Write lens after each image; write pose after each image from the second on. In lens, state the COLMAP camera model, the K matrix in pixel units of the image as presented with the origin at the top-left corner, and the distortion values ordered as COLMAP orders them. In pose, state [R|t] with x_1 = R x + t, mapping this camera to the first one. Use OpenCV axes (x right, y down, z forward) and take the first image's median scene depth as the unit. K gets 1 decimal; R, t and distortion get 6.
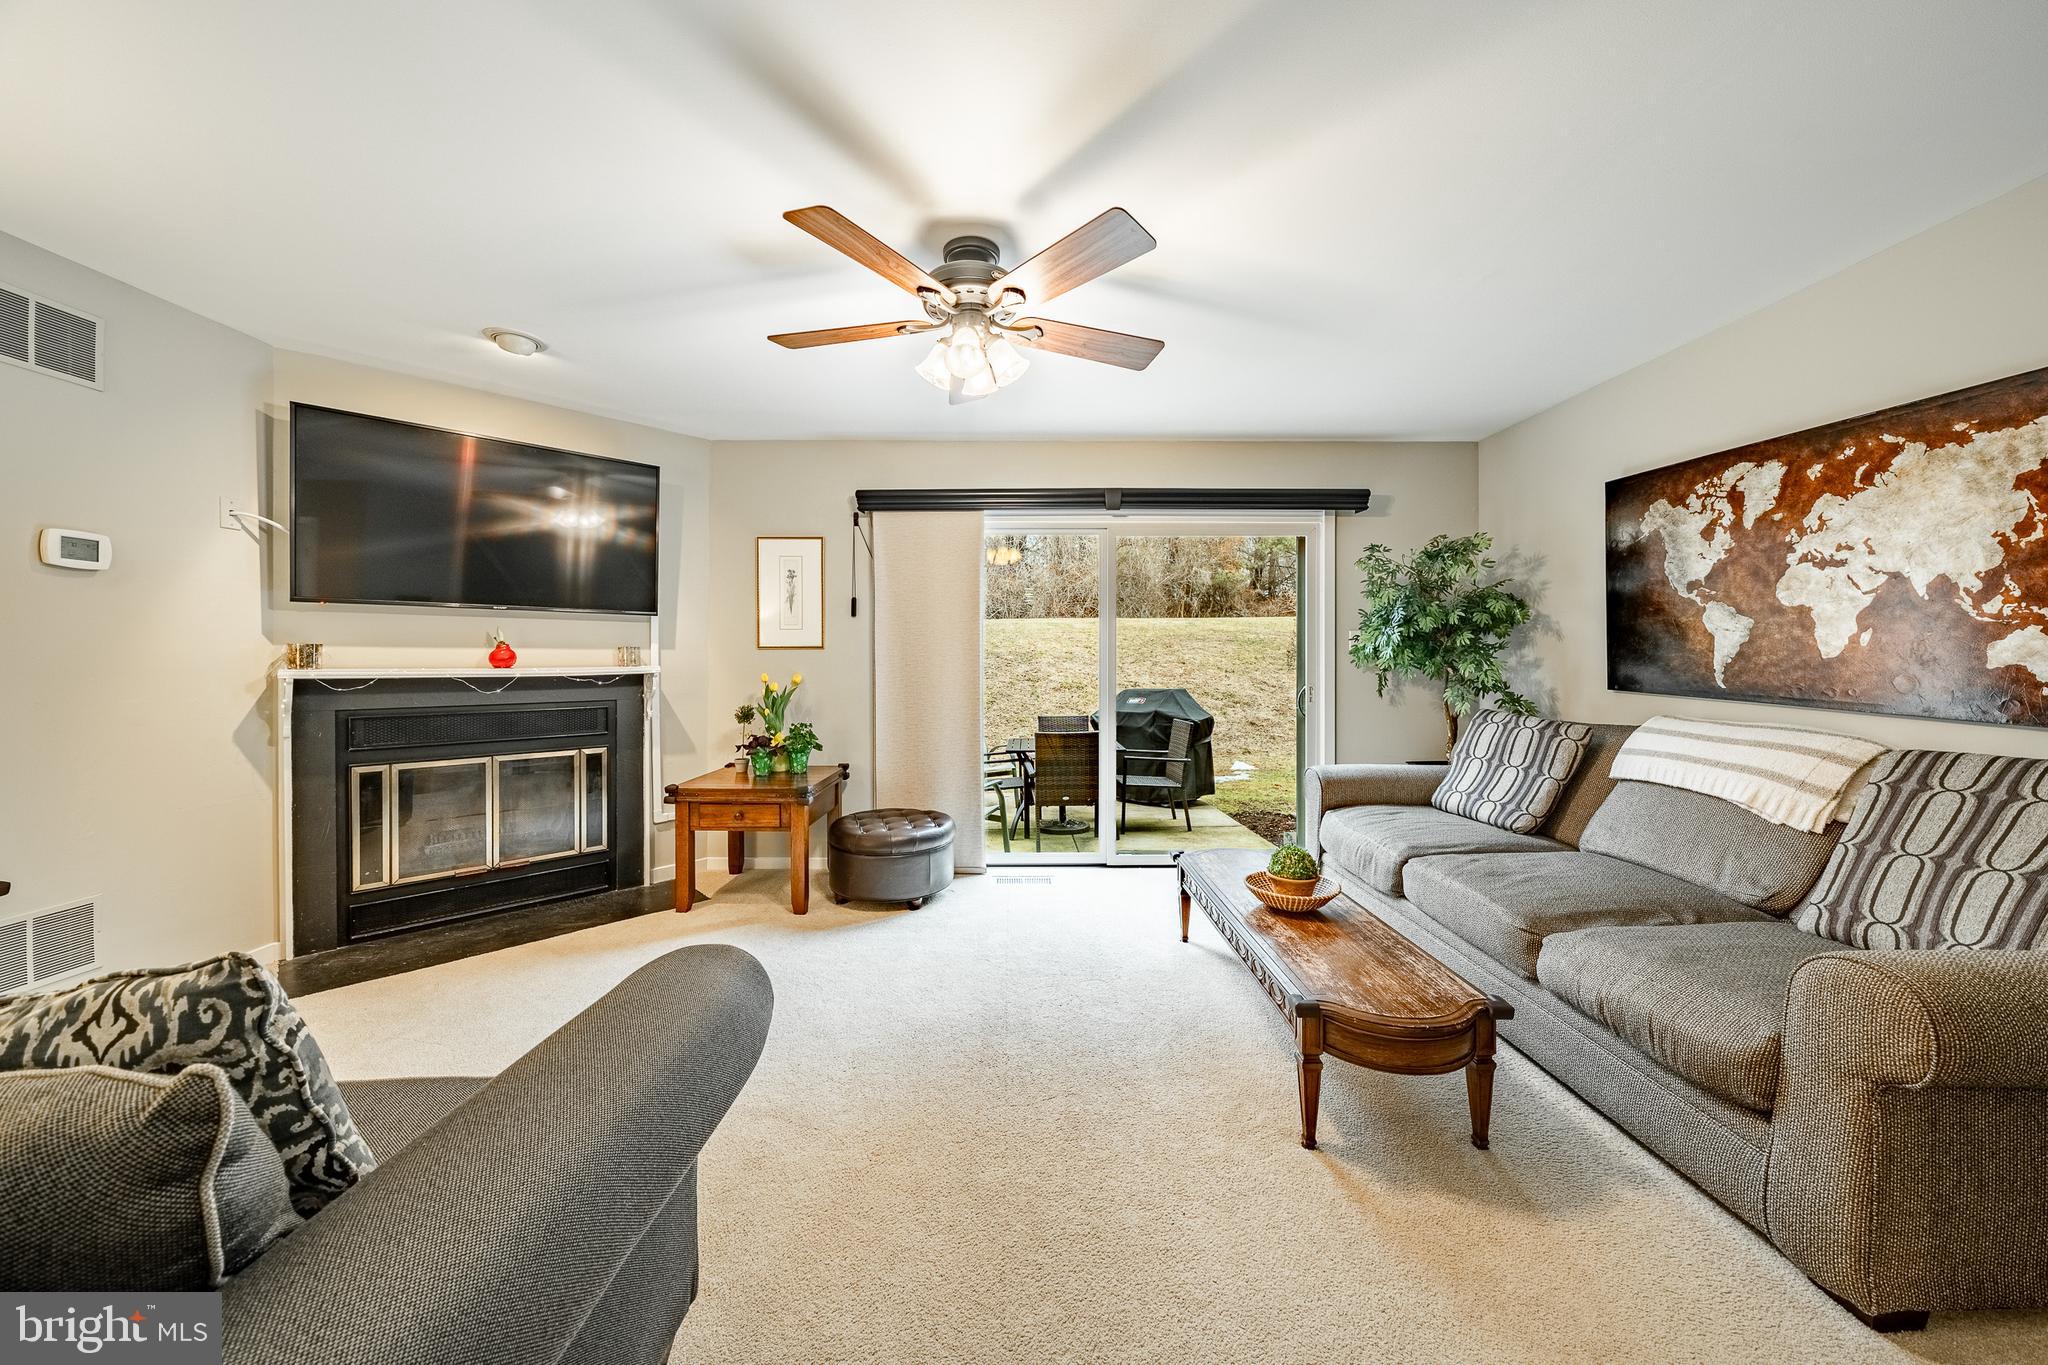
lens RADIAL K [[707.1, 0, 1031.3], [0, 707.1, 669.5], [0, 0, 1]] dist [-0.007257, 0.000058]
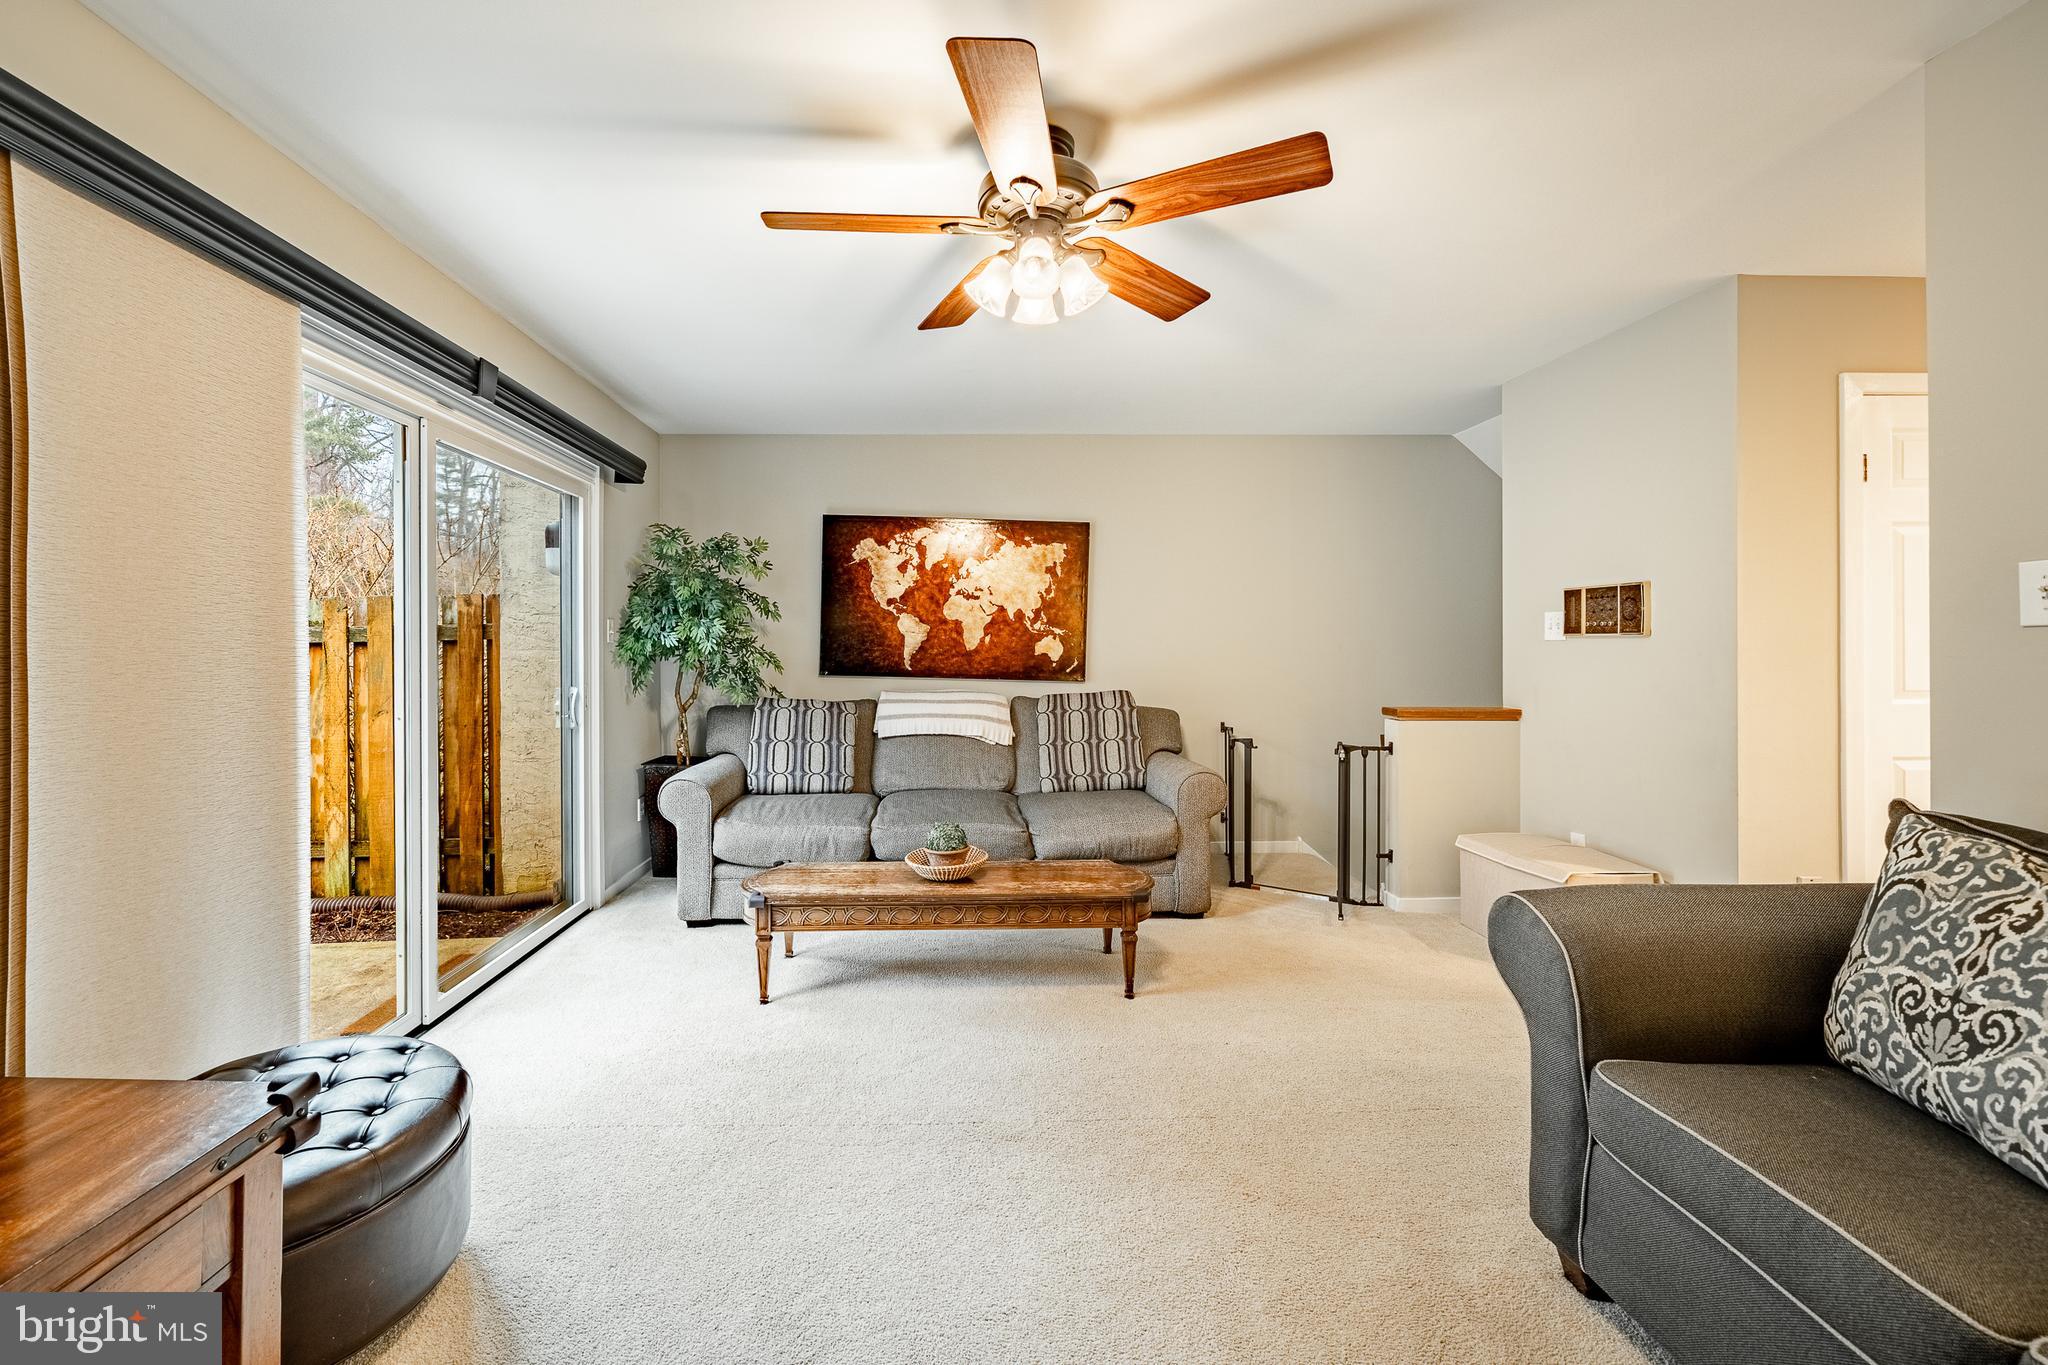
lens RADIAL K [[815.4, 0, 986.6], [0, 815.4, 650.4], [0, 0, 1]] dist [-0.001078, -0.000079]
pose [[-0.013352, 0.000721, 0.999911, -0.659215], [0.018177, 0.999835, -0.000478, -0.010196], [-0.999746, 0.018169, -0.013363, 0.699704]]
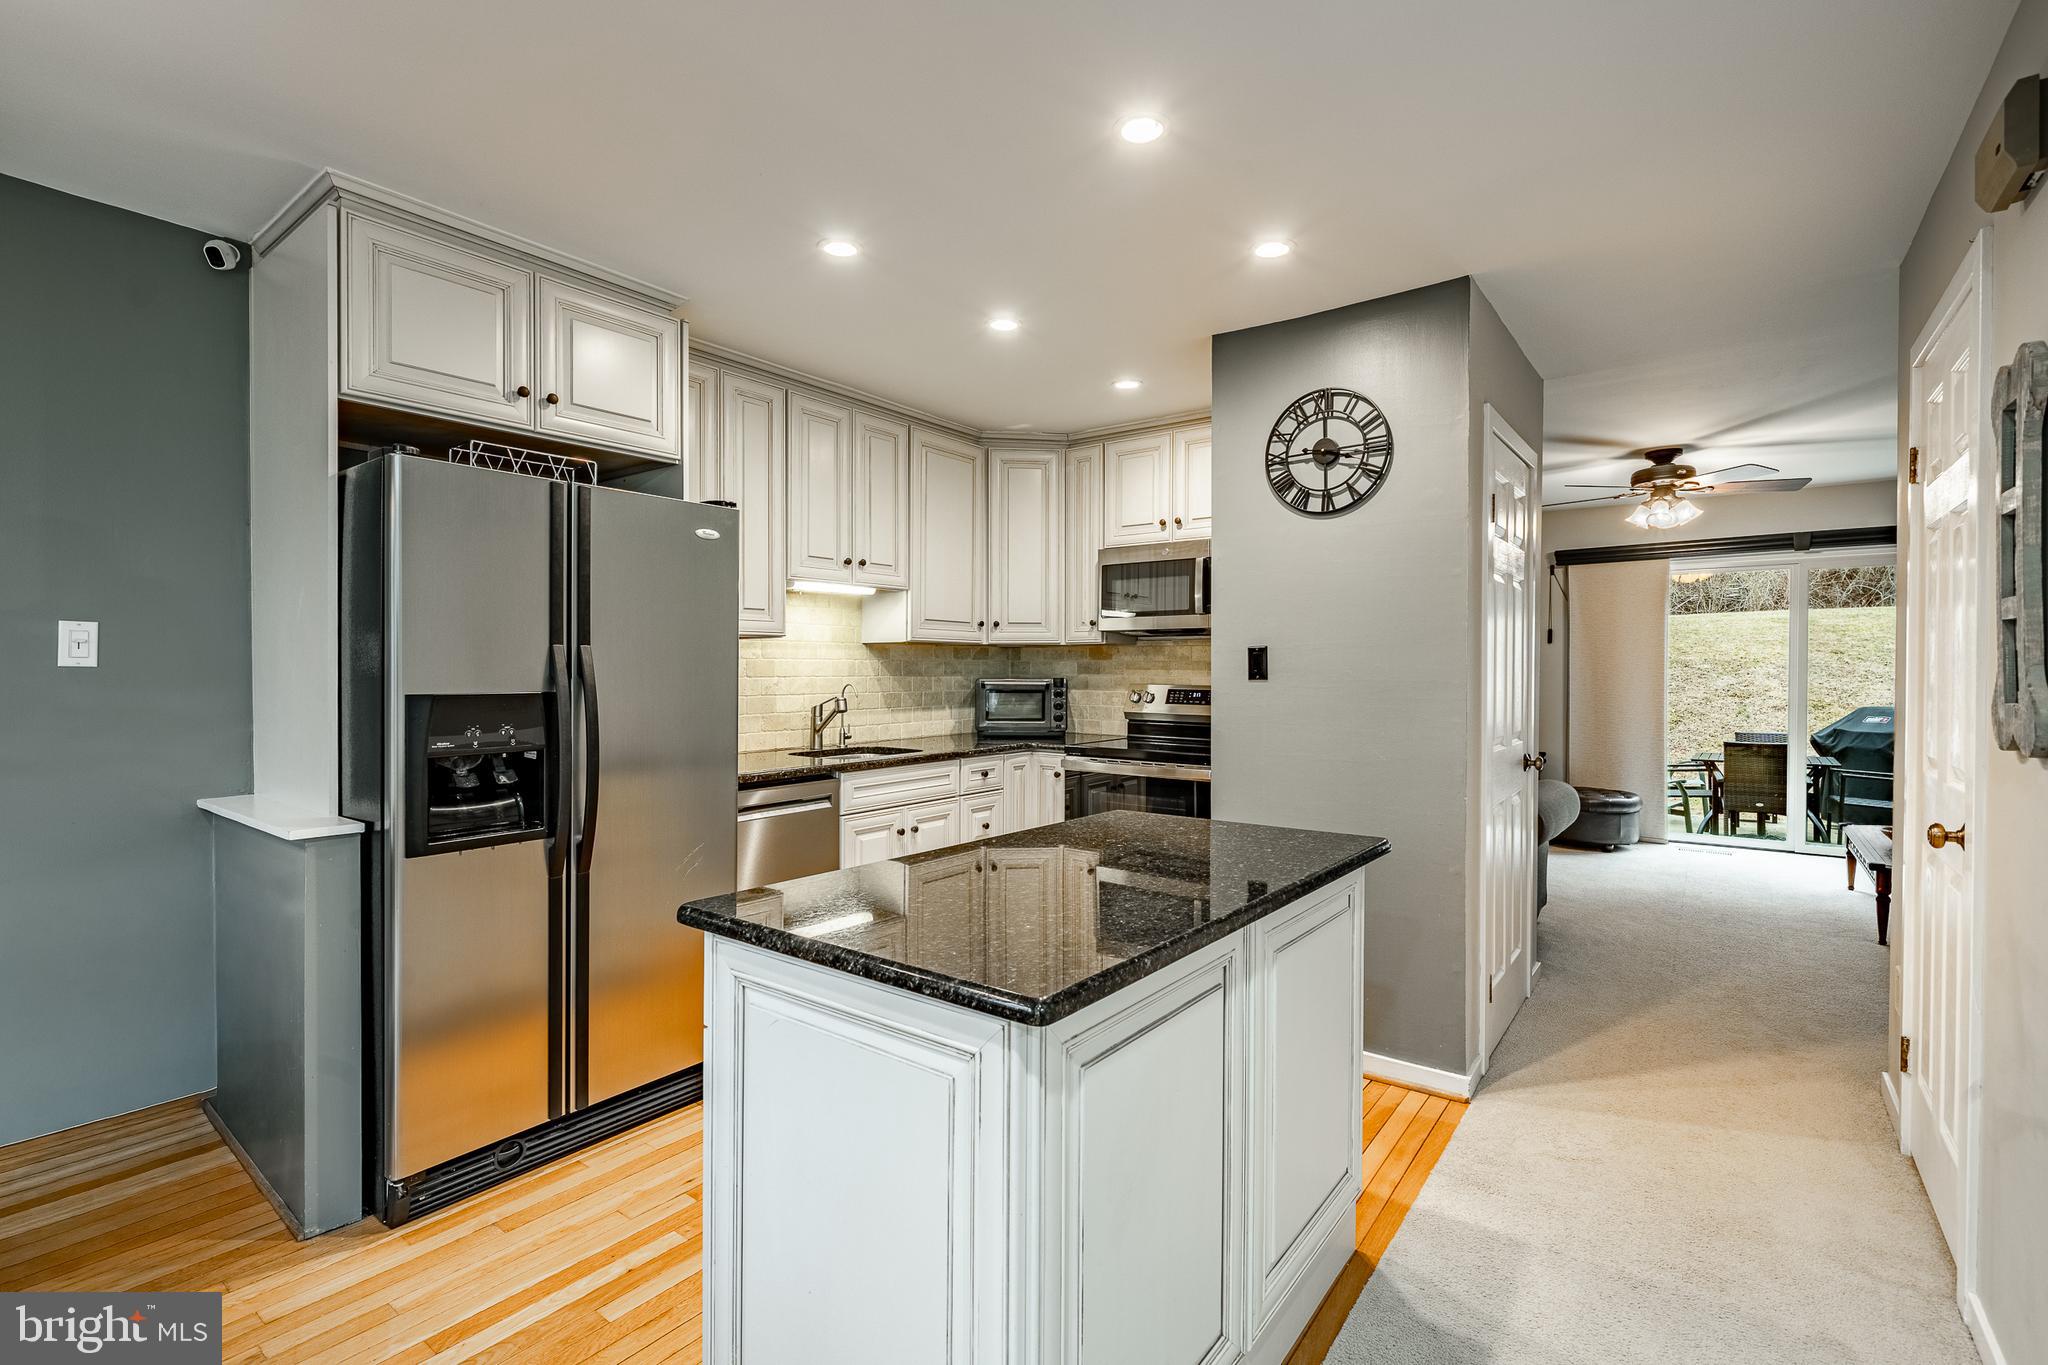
lens RADIAL K [[932.4, 0, 1021.1], [0, 932.4, 682.5], [0, 0, 1]] dist [-0.001385, 0.001238]
pose [[0.783991, 0.008353, -0.620716, 0.073205], [-0.005589, 0.999964, 0.006397, -0.008124], [0.620747, -0.001546, 0.784009, -1.250532]]
